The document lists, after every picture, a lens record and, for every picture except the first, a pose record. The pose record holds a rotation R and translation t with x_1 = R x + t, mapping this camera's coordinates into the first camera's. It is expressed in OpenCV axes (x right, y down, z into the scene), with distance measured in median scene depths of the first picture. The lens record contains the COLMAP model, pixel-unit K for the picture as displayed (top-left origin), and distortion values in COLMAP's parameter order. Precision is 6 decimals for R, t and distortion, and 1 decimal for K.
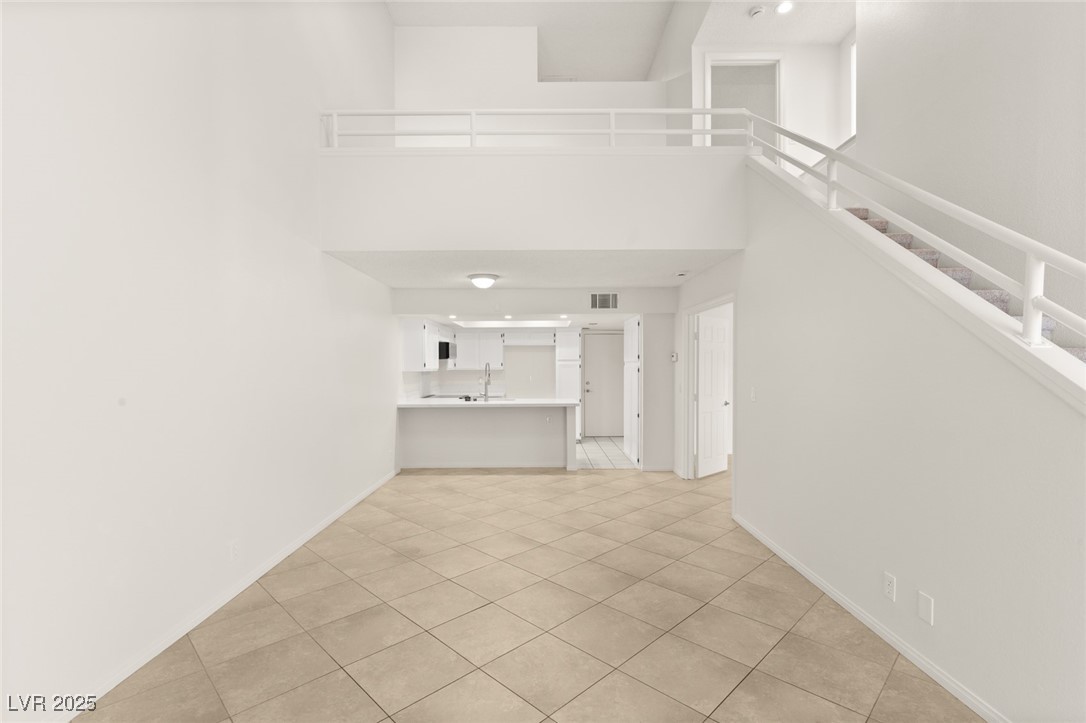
lens RADIAL K [[489.0, 0, 541.2], [0, 489.0, 366.8], [0, 0, 1]] dist [0.002837, -0.000265]
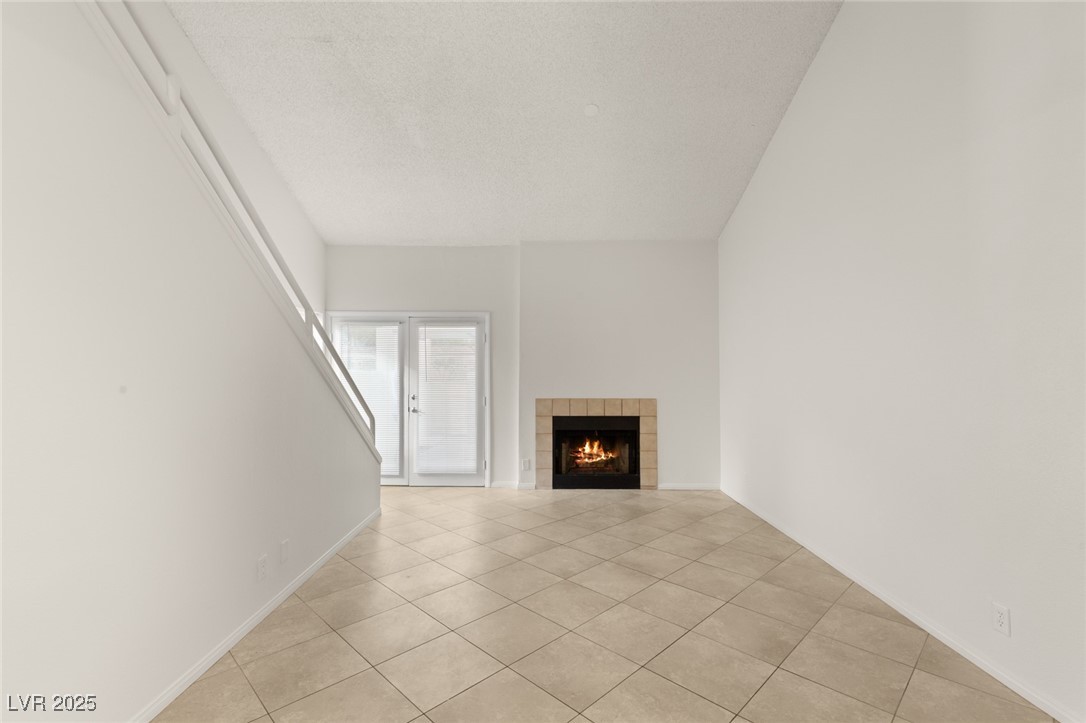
lens RADIAL K [[490.9, 0, 539.6], [0, 490.9, 357.7], [0, 0, 1]] dist [0.002910, -0.000450]
pose [[-0.999970, 0.004416, 0.006342, 0.026571], [0.004309, 0.999850, -0.016777, -0.003302], [-0.006415, -0.016750, -0.999839, 0.805071]]
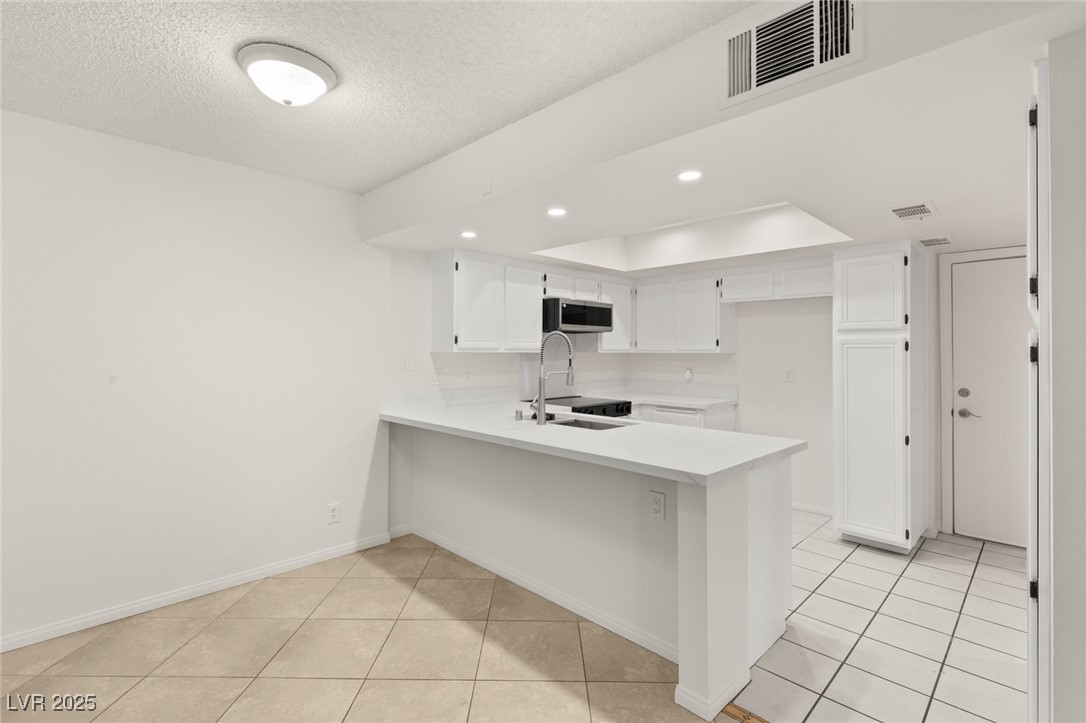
lens RADIAL K [[498.4, 0, 537.7], [0, 498.4, 343.8], [0, 0, 1]] dist [0.002907, 0.000317]
pose [[0.701218, -0.002807, -0.712942, 0.206318], [-0.010565, 0.999842, -0.014328, 0.007197], [0.712869, 0.017579, 0.701077, 0.737407]]
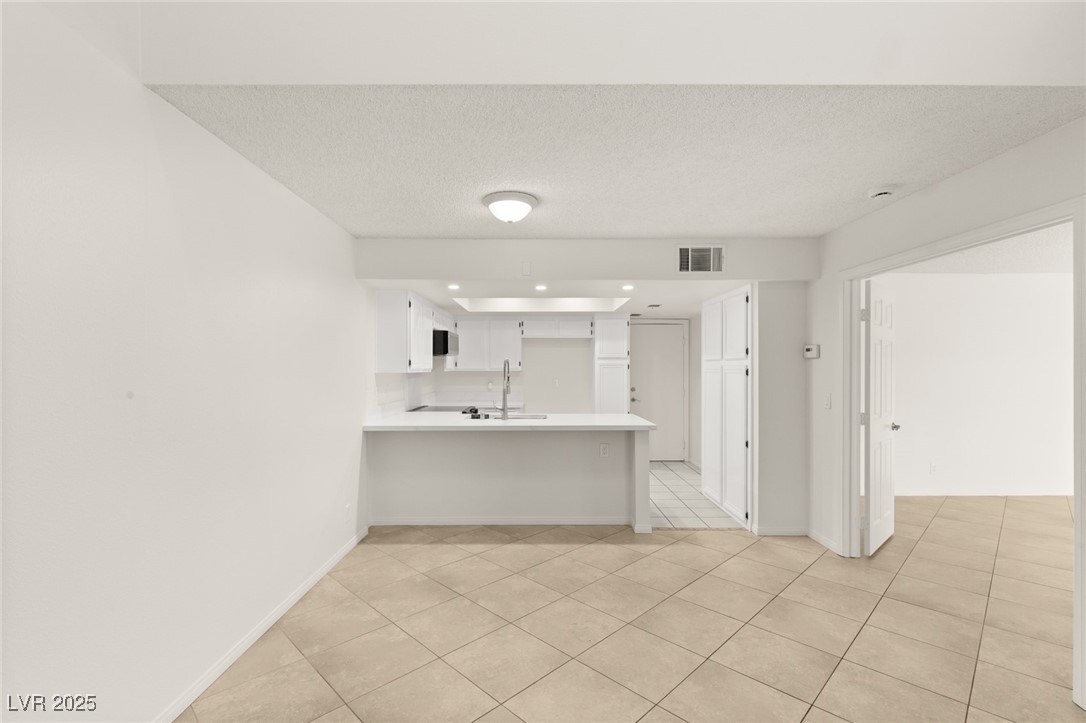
lens RADIAL K [[485.0, 0, 539.5], [0, 485.0, 362.8], [0, 0, 1]] dist [0.002636, 0.000040]
pose [[0.999989, 0.004200, -0.002000, -0.069508], [-0.004224, 0.999916, -0.012213, 0.003289], [0.001948, 0.012222, 0.999923, 0.381185]]
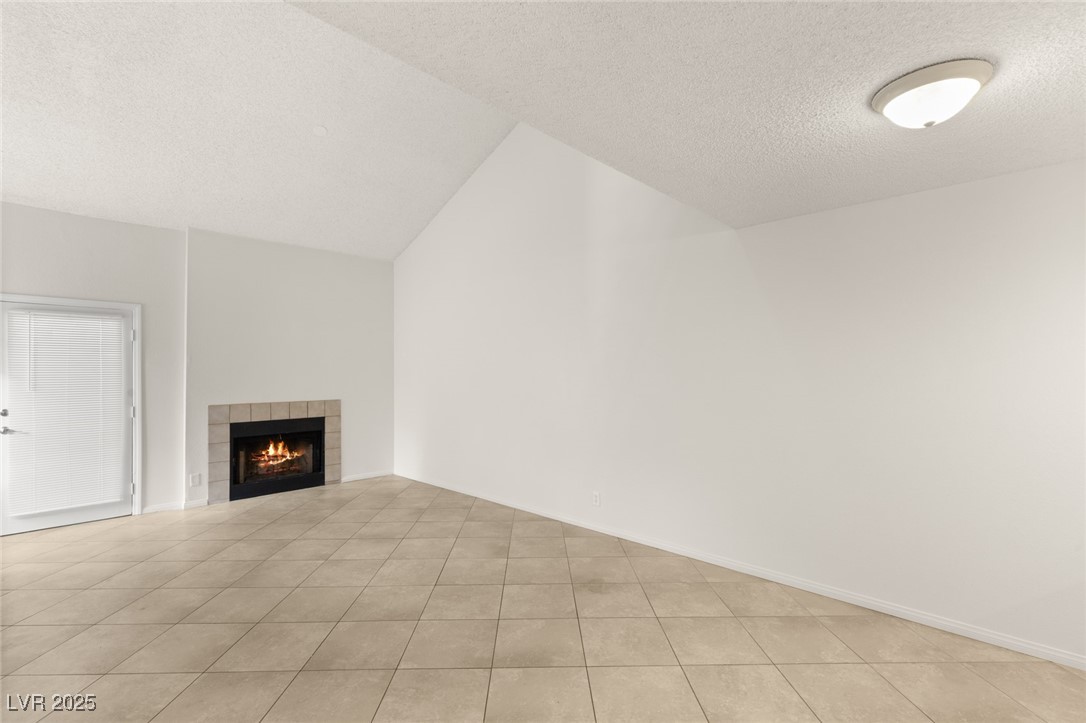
lens RADIAL K [[489.0, 0, 541.2], [0, 489.0, 366.8], [0, 0, 1]] dist [0.002837, -0.000265]
pose [[-0.695859, 0.000105, -0.718178, 0.234884], [0.003042, 0.999991, -0.002802, -0.003520], [0.718172, -0.004135, -0.695854, 0.865757]]
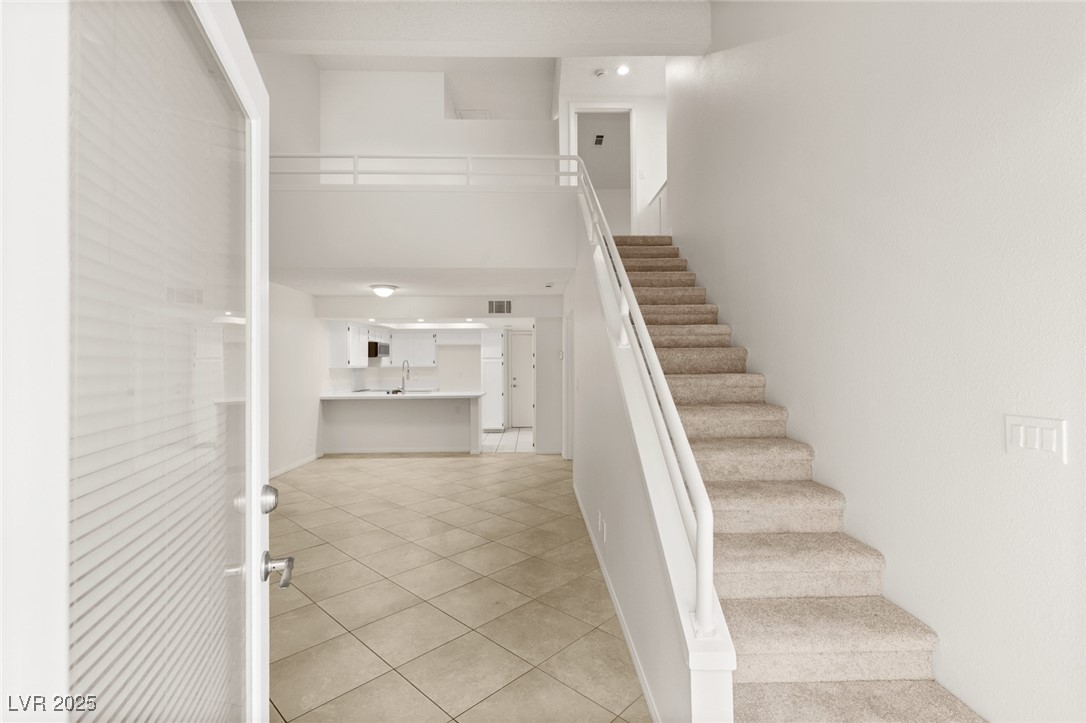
lens RADIAL K [[480.3, 0, 544.4], [0, 480.3, 357.3], [0, 0, 1]] dist [0.000129, -0.000072]
pose [[0.999614, -0.000627, 0.027778, 0.196607], [0.001081, 0.999867, -0.016303, 0.003514], [-0.027764, 0.016326, 0.999481, -0.136538]]
